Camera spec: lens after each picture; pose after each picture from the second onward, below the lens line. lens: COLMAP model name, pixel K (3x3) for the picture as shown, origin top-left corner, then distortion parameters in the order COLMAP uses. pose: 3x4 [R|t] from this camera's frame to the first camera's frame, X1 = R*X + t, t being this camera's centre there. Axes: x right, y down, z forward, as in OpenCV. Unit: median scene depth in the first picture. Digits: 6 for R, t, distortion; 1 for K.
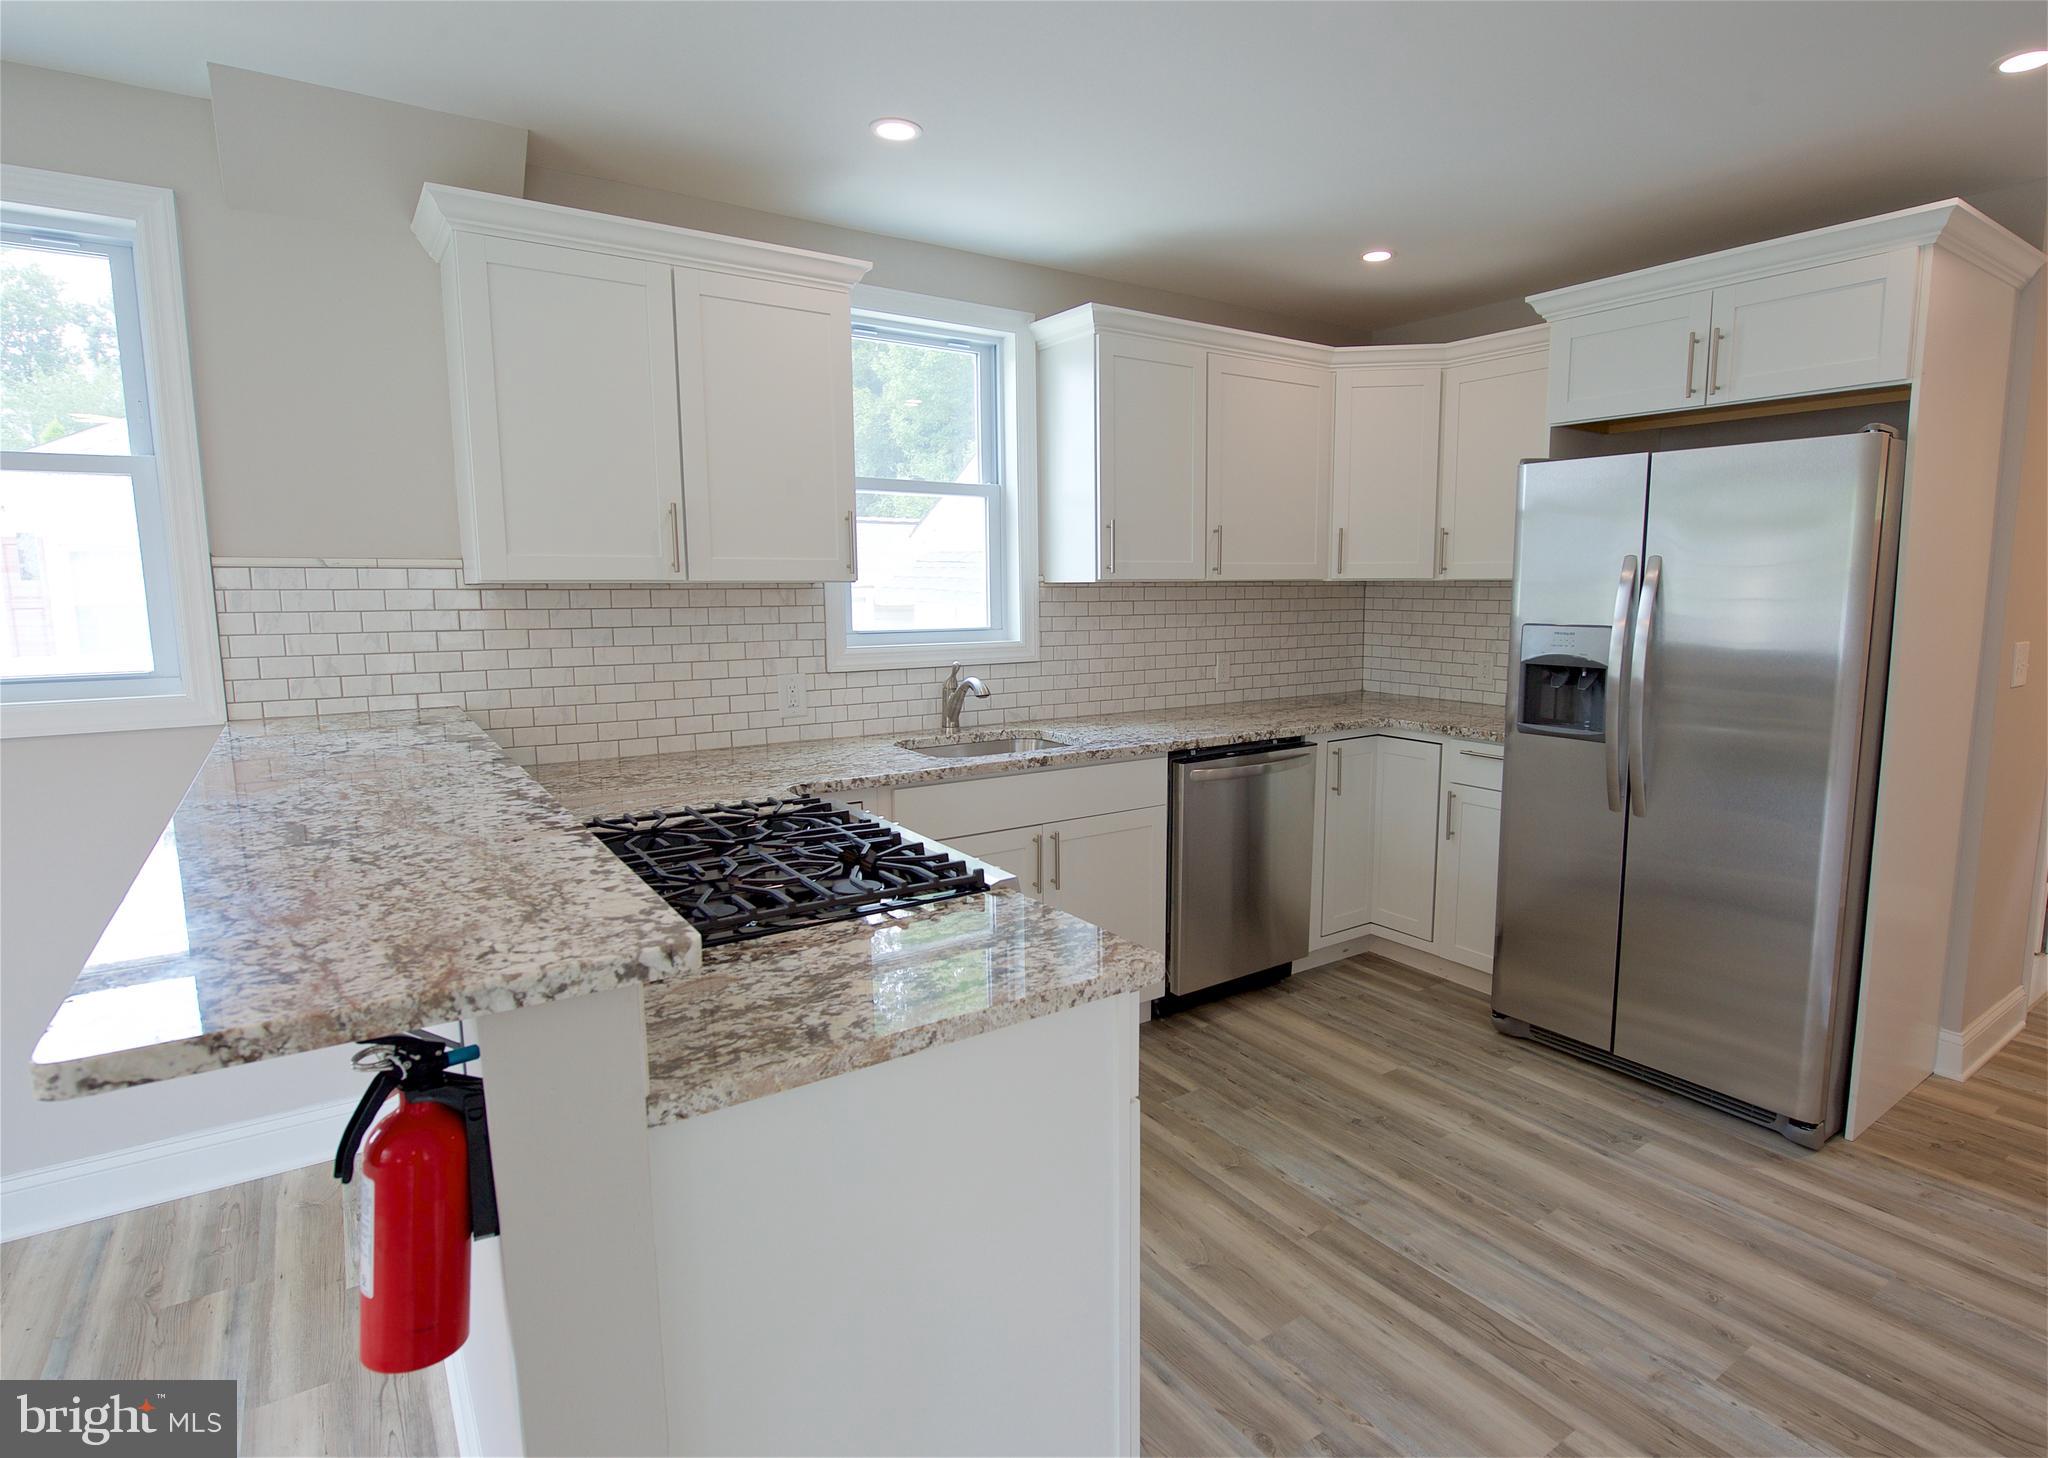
lens RADIAL K [[1072.7, 0, 1102.9], [0, 1072.7, 724.8], [0, 0, 1]] dist [-0.011222, -0.000260]
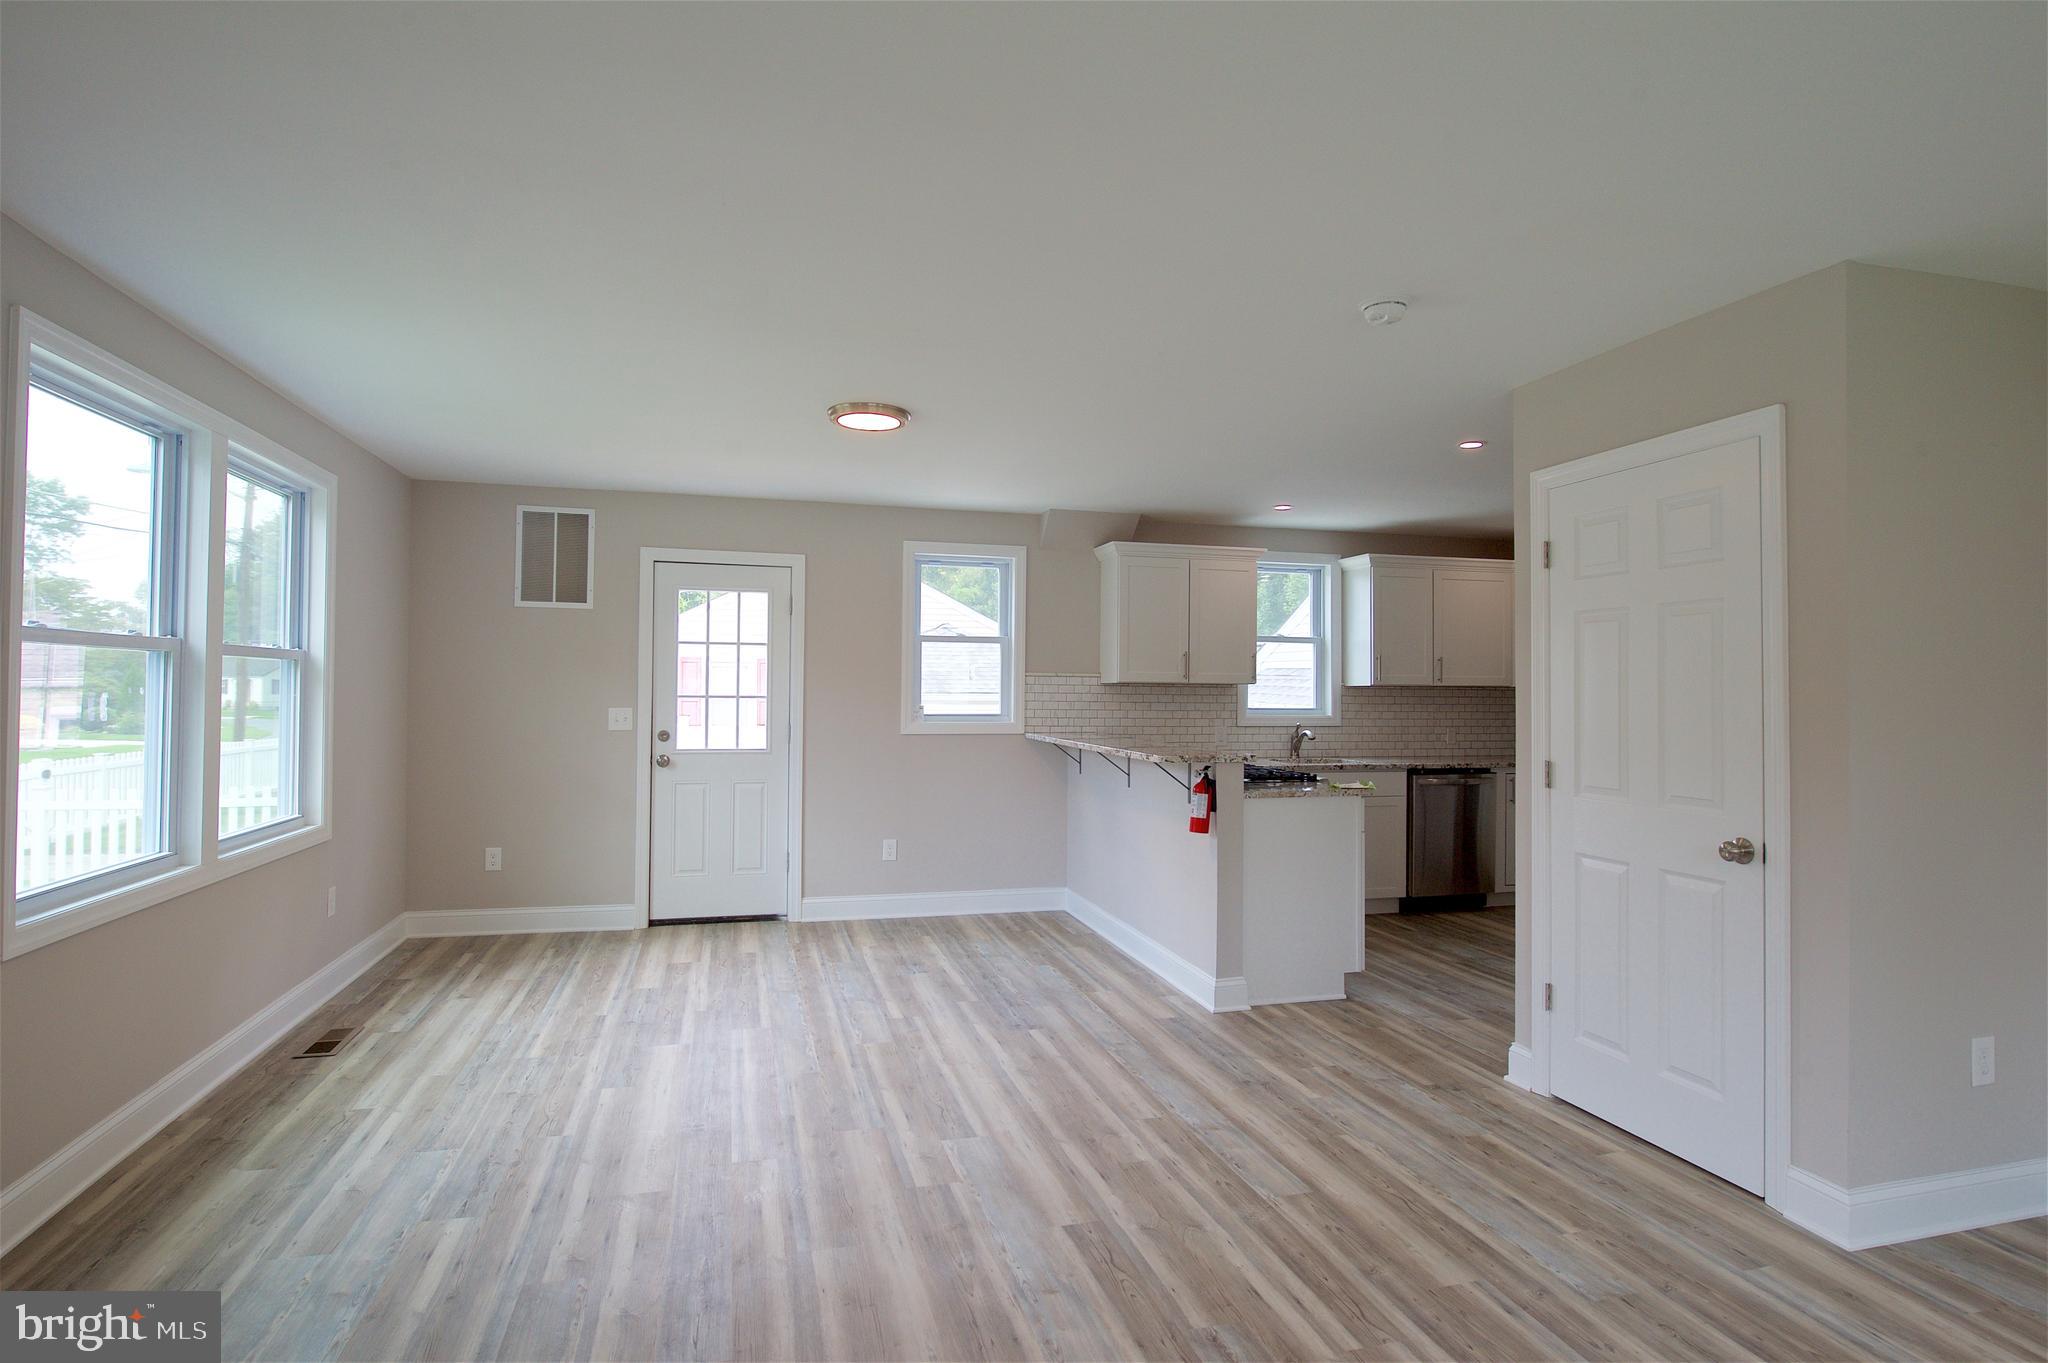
lens RADIAL K [[1047.7, 0, 988.9], [0, 1047.7, 675.4], [0, 0, 1]] dist [-0.006264, -0.001799]
pose [[0.925060, 0.004120, -0.379798, 0.079638], [-0.060359, 0.988829, -0.136289, 0.165937], [0.374994, 0.149000, 0.914975, -1.117956]]
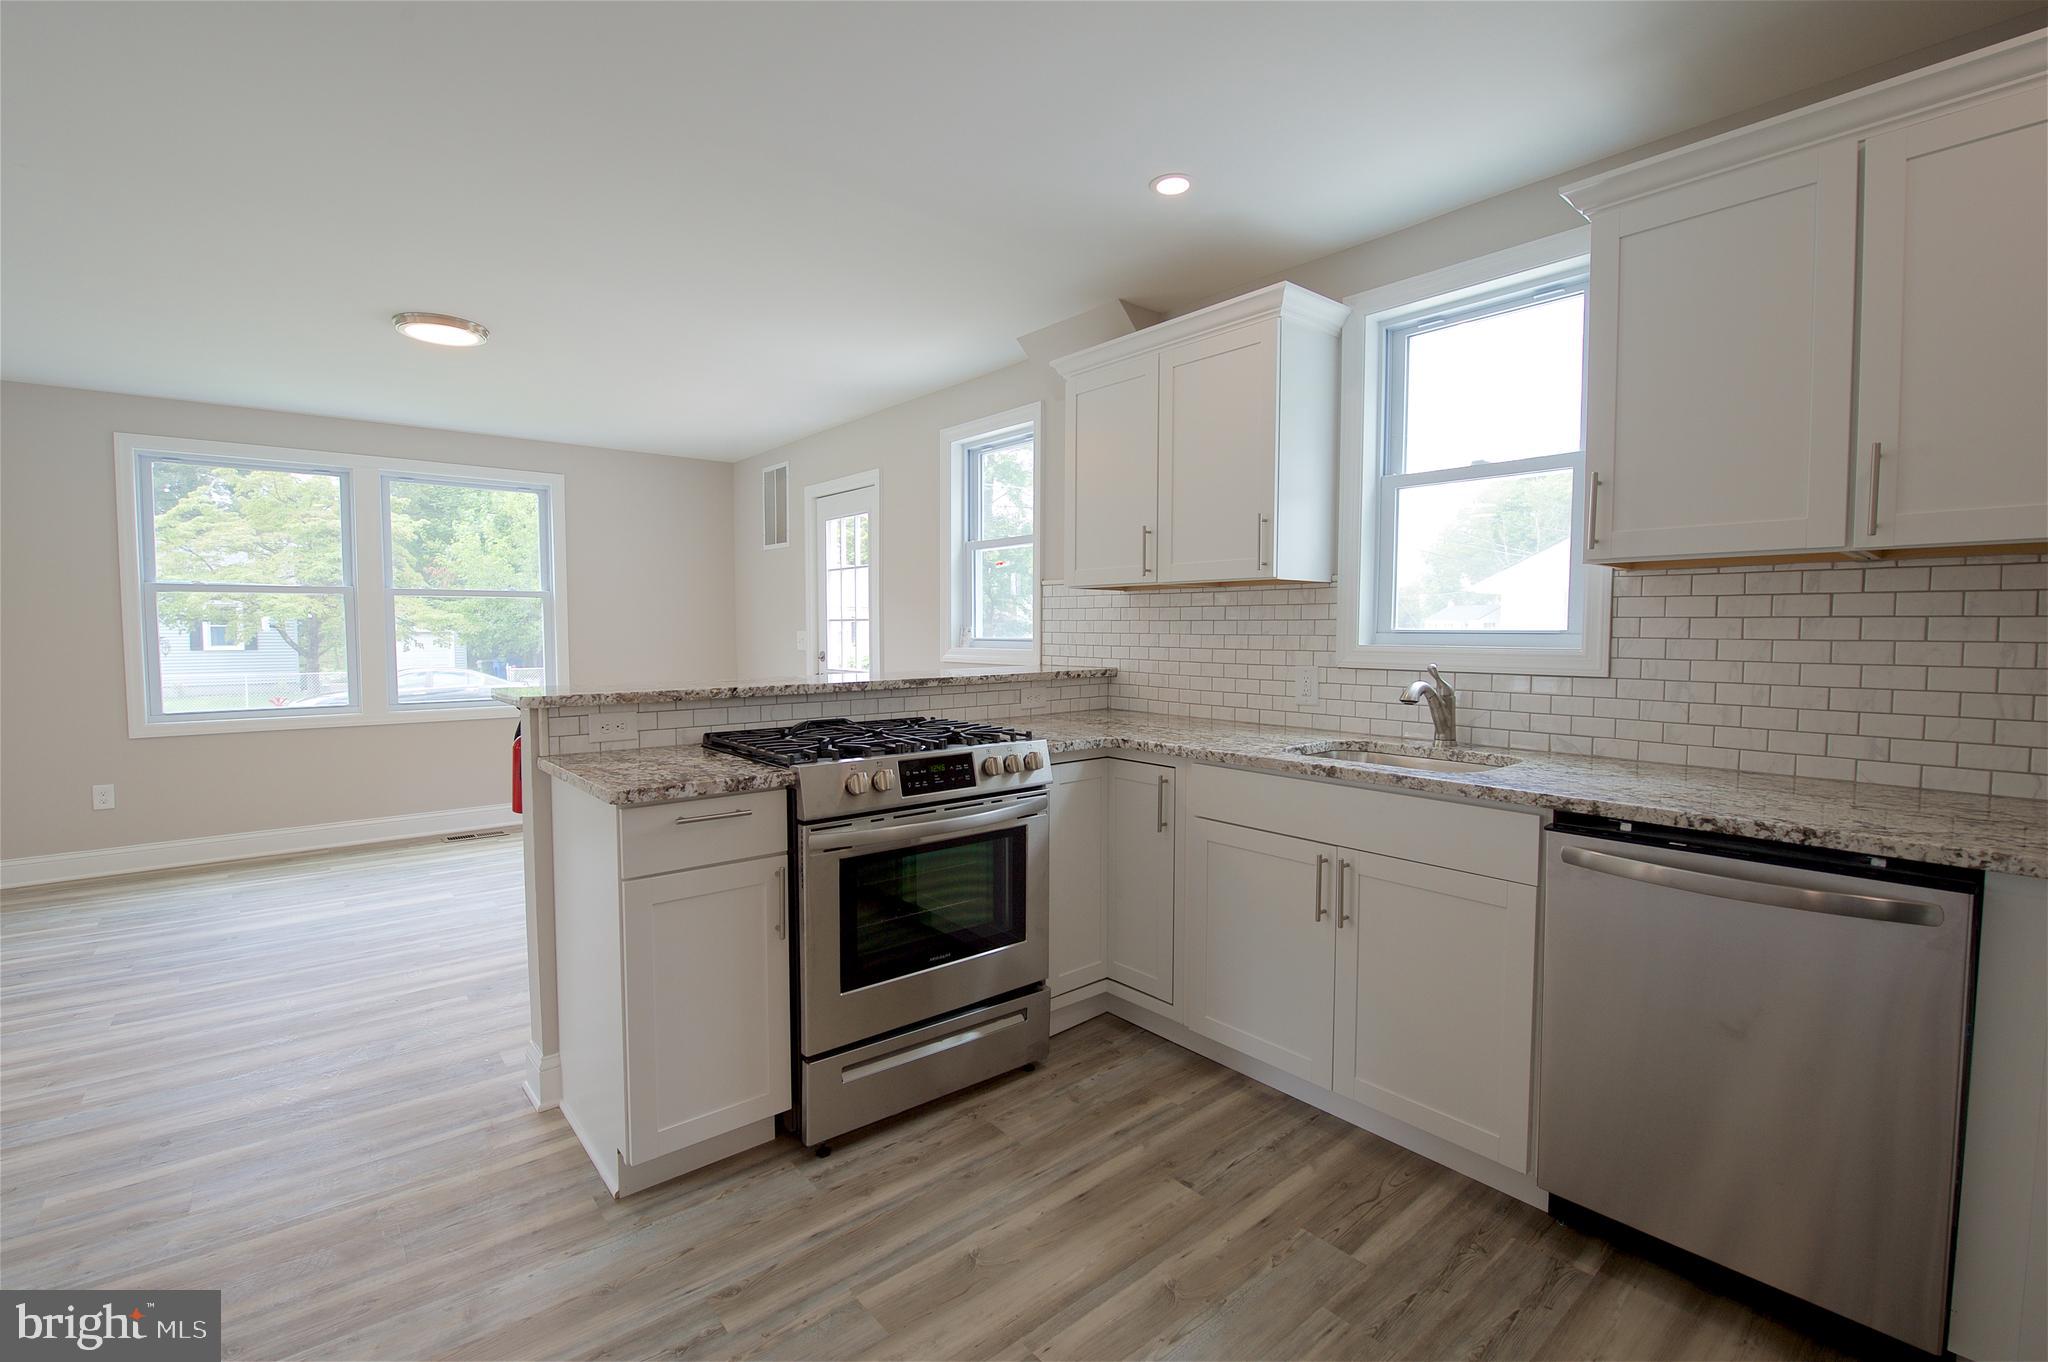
lens RADIAL K [[882.2, 0, 997.8], [0, 882.2, 671.5], [0, 0, 1]] dist [-0.010989, -0.002869]
pose [[0.057223, 0.051012, -0.997057, 0.579337], [-0.133692, 0.990090, 0.042983, -0.037010], [0.989369, 0.130839, 0.063476, 0.614068]]
